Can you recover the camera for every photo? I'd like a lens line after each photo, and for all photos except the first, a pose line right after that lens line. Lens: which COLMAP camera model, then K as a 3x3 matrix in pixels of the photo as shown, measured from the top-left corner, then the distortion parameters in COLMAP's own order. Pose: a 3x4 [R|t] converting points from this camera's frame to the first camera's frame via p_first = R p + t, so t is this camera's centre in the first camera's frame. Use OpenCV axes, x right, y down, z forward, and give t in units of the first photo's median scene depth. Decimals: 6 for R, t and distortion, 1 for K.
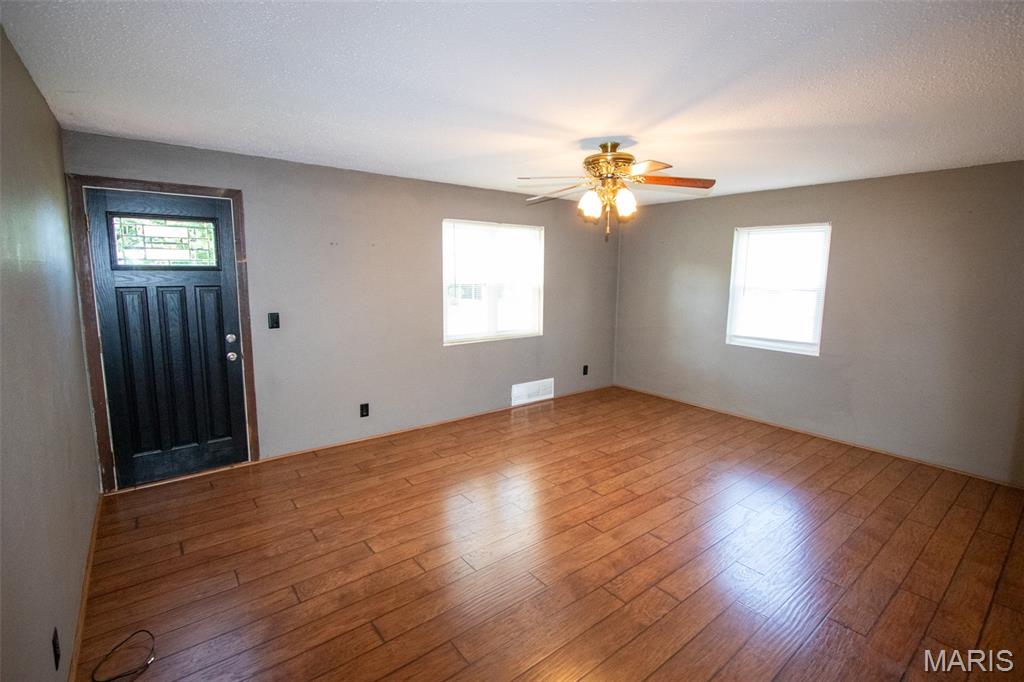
lens RADIAL K [[468.4, 0, 512.7], [0, 468.4, 336.0], [0, 0, 1]] dist [-0.014619, -0.000393]
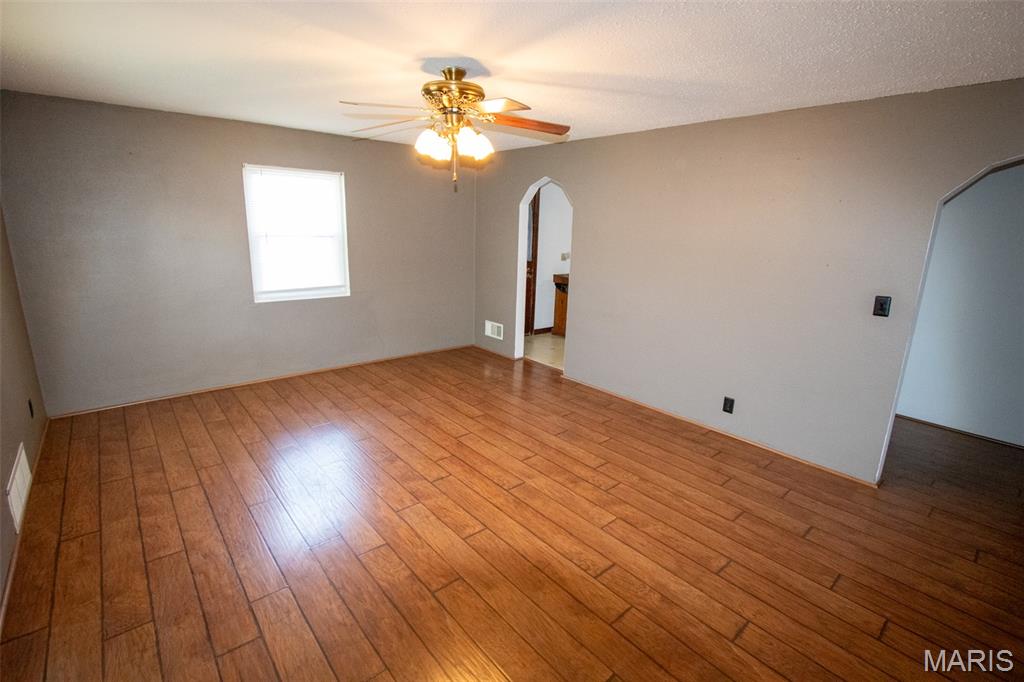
lens RADIAL K [[468.4, 0, 512.7], [0, 468.4, 336.0], [0, 0, 1]] dist [-0.014619, -0.000393]
pose [[-0.046079, -0.244777, 0.968484, -0.578011], [0.109681, 0.962412, 0.248461, -0.121910], [-0.992898, 0.117673, -0.017500, 0.789334]]
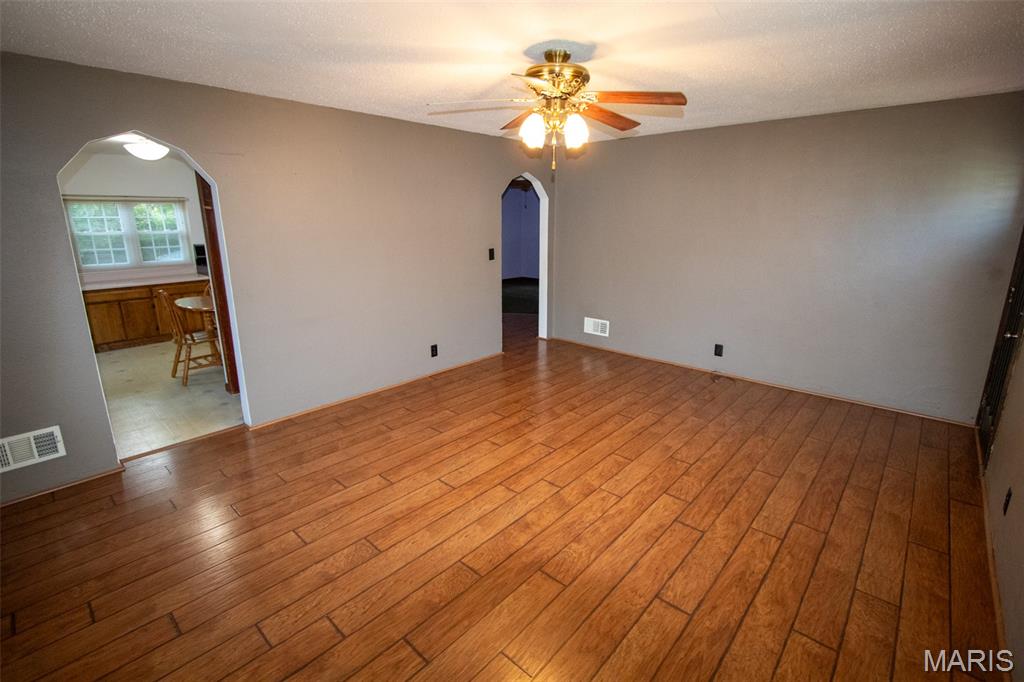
lens RADIAL K [[468.4, 0, 512.7], [0, 468.4, 336.0], [0, 0, 1]] dist [-0.014619, -0.000393]
pose [[-0.986030, 0.030854, -0.163687, 0.348282], [-0.033543, 0.925782, 0.376568, -0.212202], [0.163157, 0.376798, -0.911813, 1.540167]]
